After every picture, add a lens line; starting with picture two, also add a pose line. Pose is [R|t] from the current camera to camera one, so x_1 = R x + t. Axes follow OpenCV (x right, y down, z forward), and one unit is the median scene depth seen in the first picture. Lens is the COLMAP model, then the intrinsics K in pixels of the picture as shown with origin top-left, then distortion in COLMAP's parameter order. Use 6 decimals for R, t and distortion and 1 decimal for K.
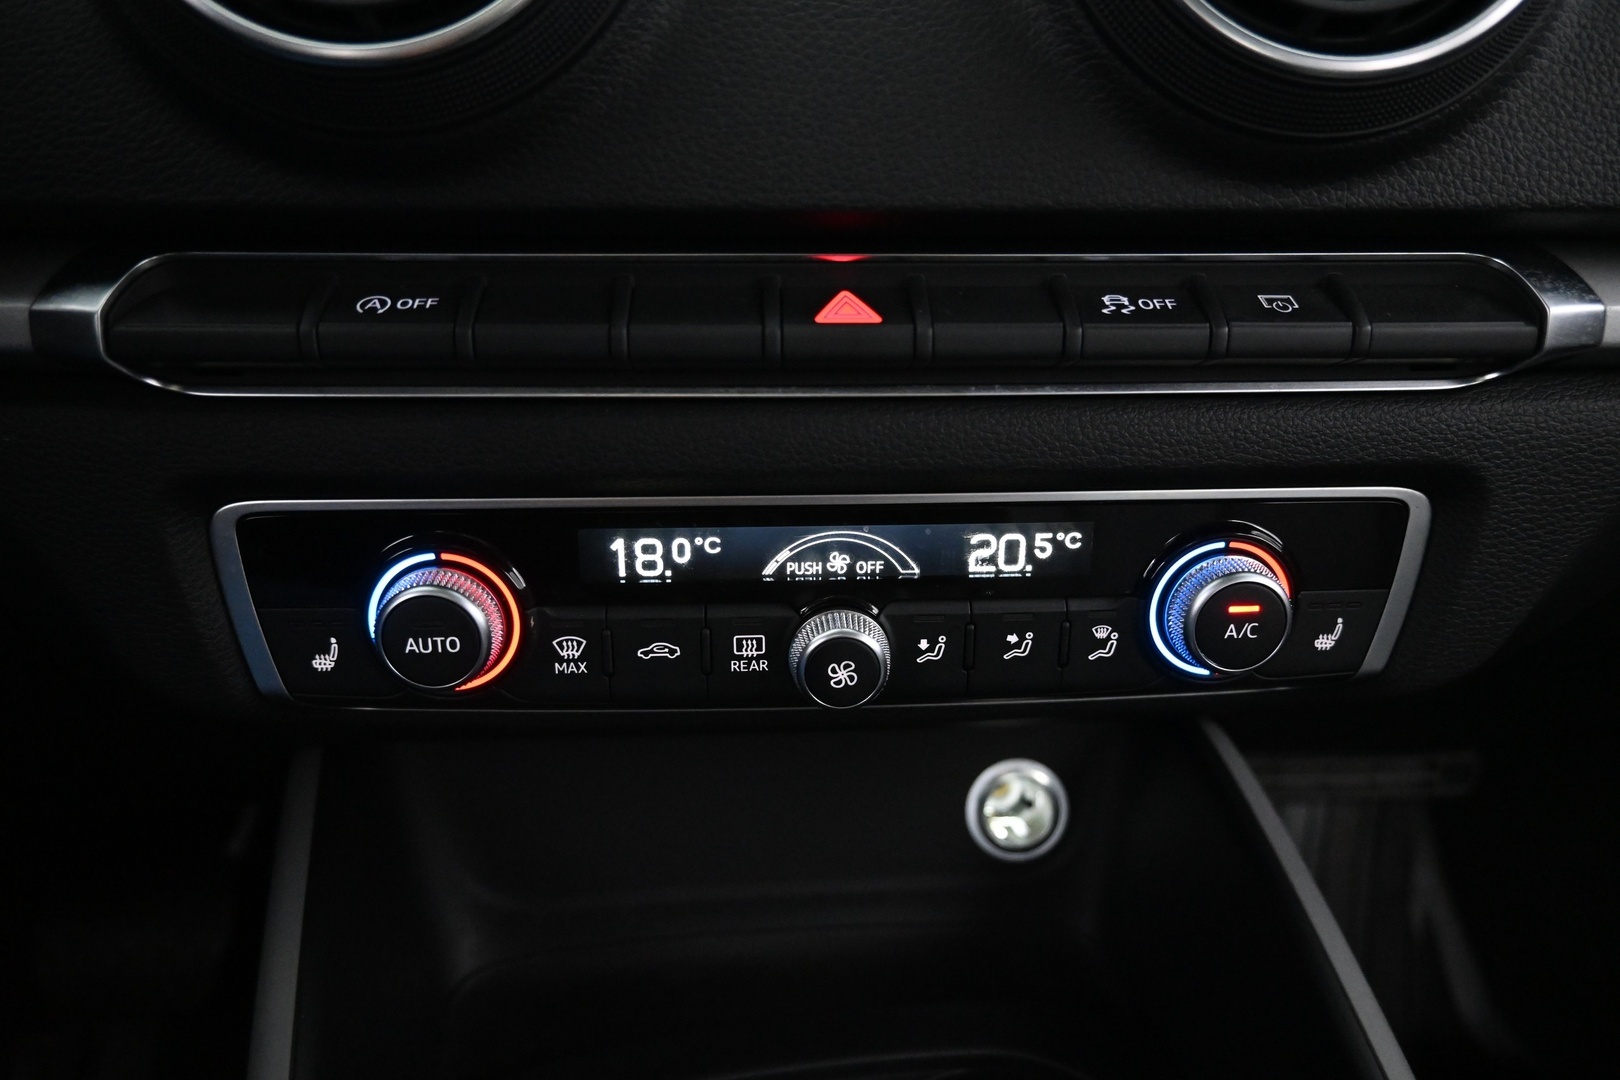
lens RADIAL K [[1120.4, 0, 810.0], [0, 1120.4, 540.0], [0, 0, 1]] dist [0.004600, -0.005078]
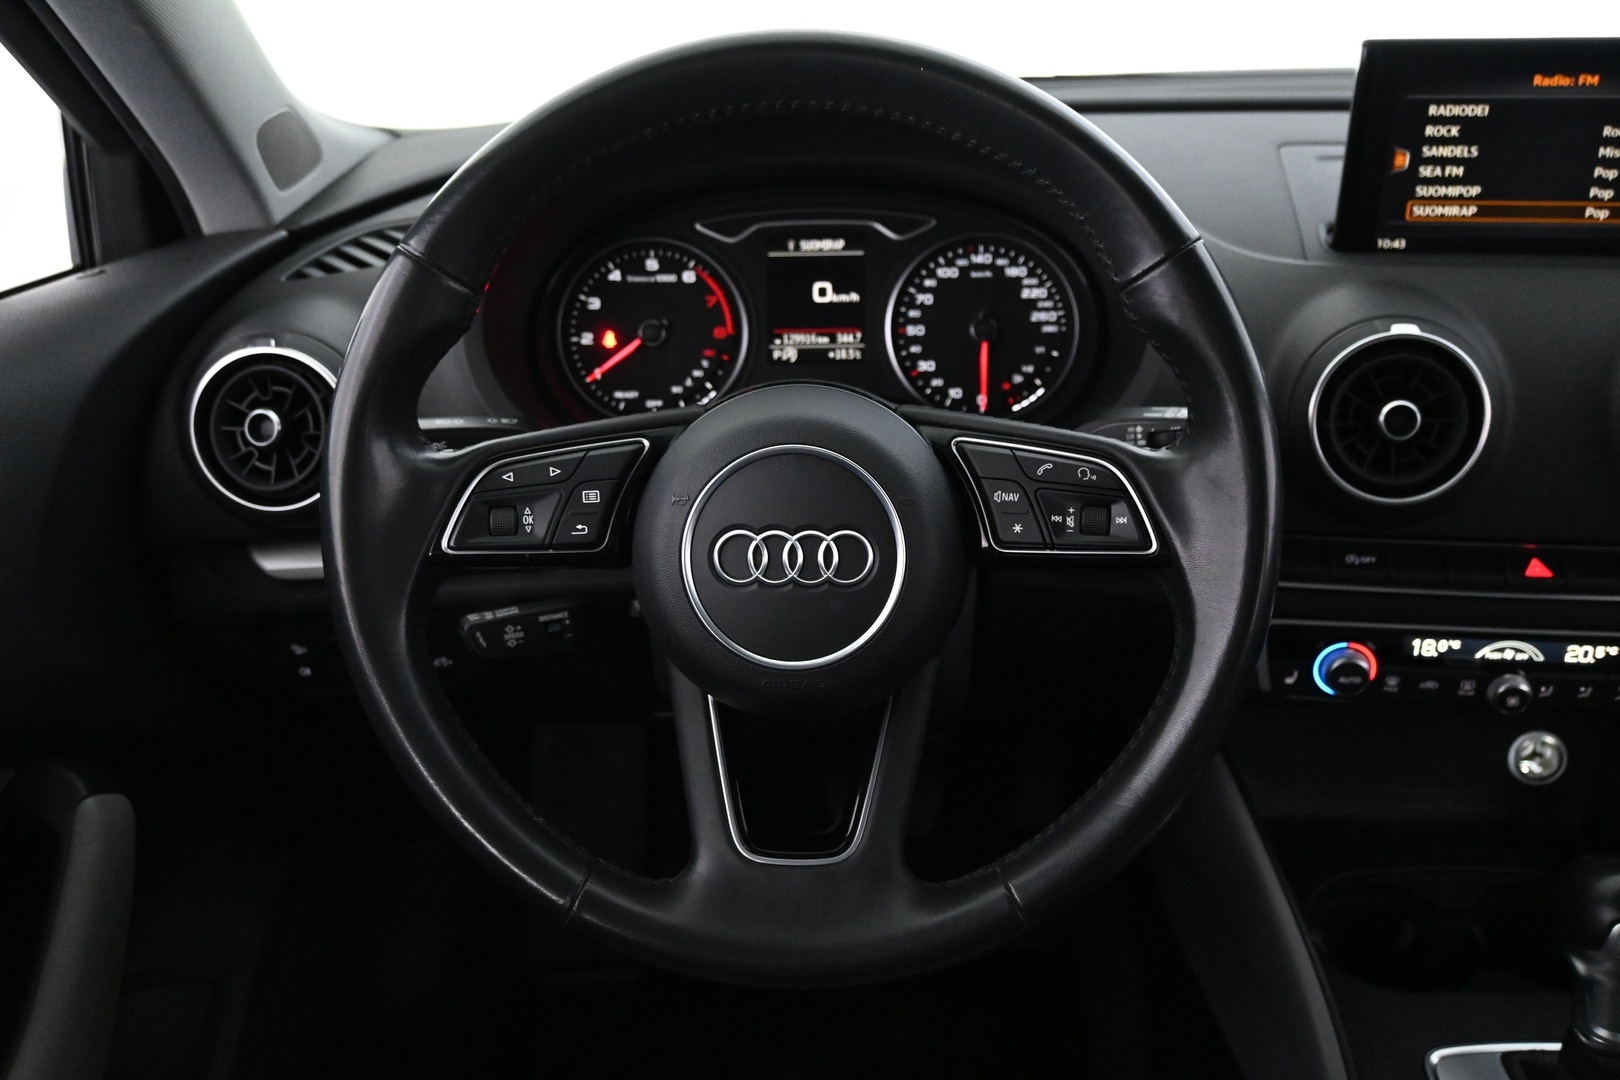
lens RADIAL K [[1341.9, 0, 810.0], [0, 1341.9, 540.0], [0, 0, 1]] dist [-0.009924, 0.003168]
pose [[0.979373, 0.050349, -0.195689, -0.911824], [-0.030446, 0.994172, 0.103419, -0.484460], [0.199755, -0.095328, 0.975198, -2.134876]]
